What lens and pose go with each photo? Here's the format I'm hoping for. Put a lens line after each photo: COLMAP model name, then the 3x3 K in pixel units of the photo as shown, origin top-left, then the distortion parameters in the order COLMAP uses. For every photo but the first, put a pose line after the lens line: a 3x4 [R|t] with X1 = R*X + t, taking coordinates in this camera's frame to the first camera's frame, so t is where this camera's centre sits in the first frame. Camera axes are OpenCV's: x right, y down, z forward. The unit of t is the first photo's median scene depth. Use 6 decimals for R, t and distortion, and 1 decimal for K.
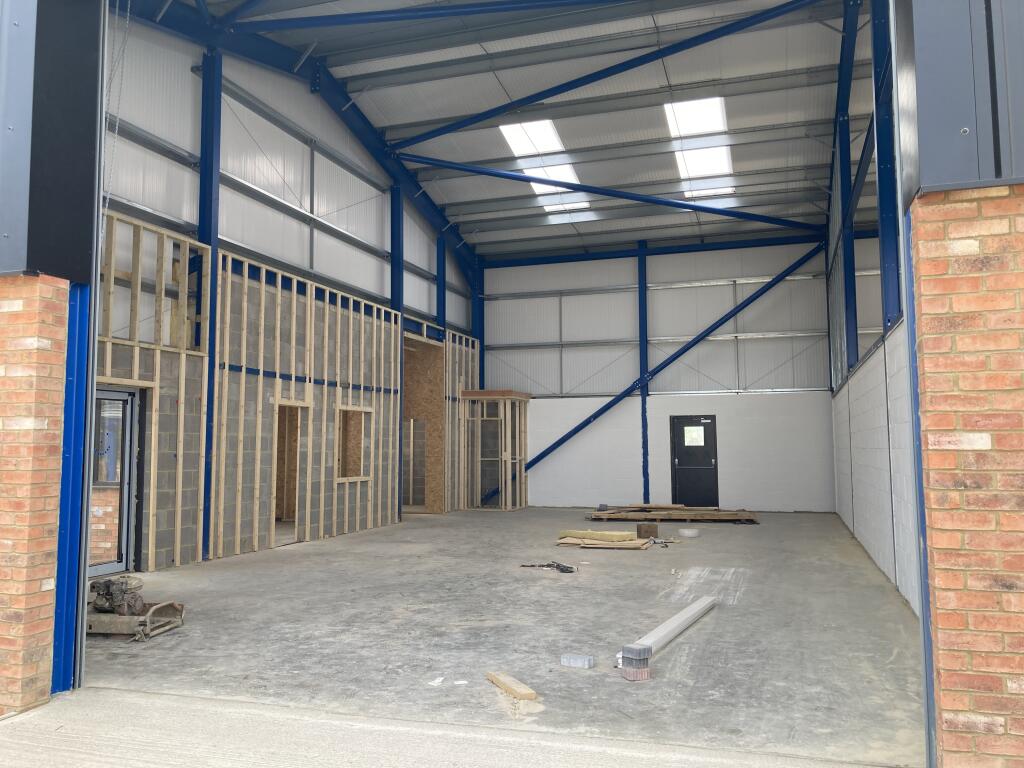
lens RADIAL K [[817.5, 0, 513.3], [0, 817.5, 378.2], [0, 0, 1]] dist [0.011506, -0.034569]
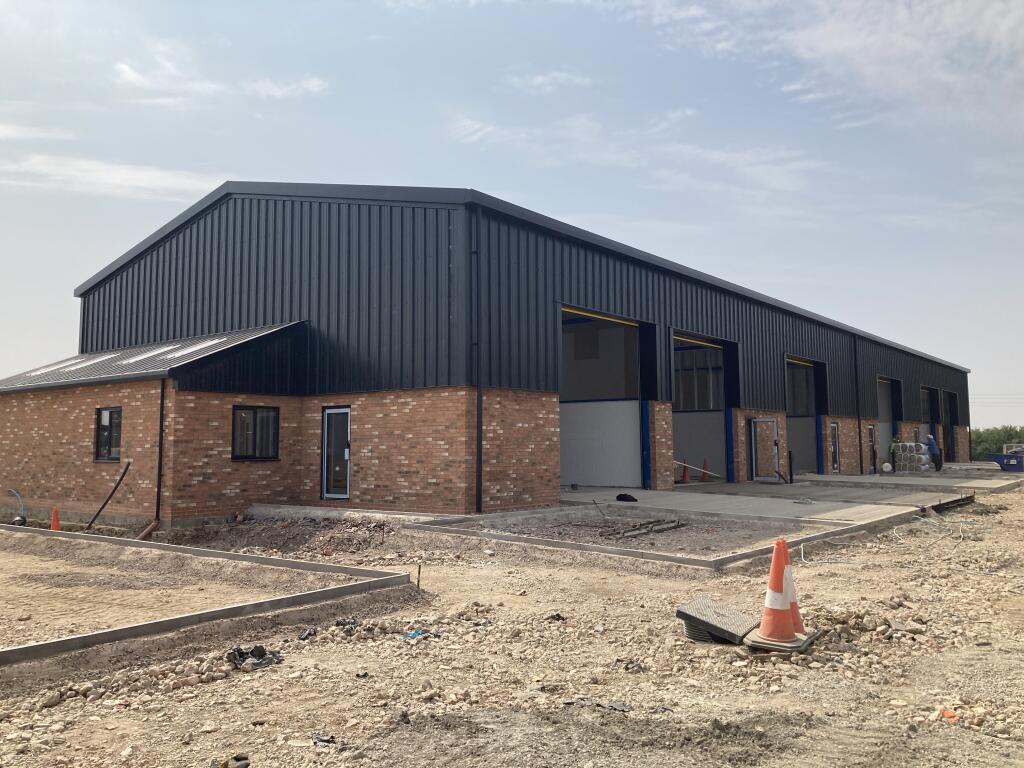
lens RADIAL K [[817.5, 0, 510.0], [0, 817.5, 378.0], [0, 0, 1]] dist [0.011506, -0.034569]
pose [[0.352684, 0.085238, 0.931852, -1.227448], [-0.067604, 0.995561, -0.065479, 0.022545], [-0.933297, -0.039904, 0.356881, -0.057421]]
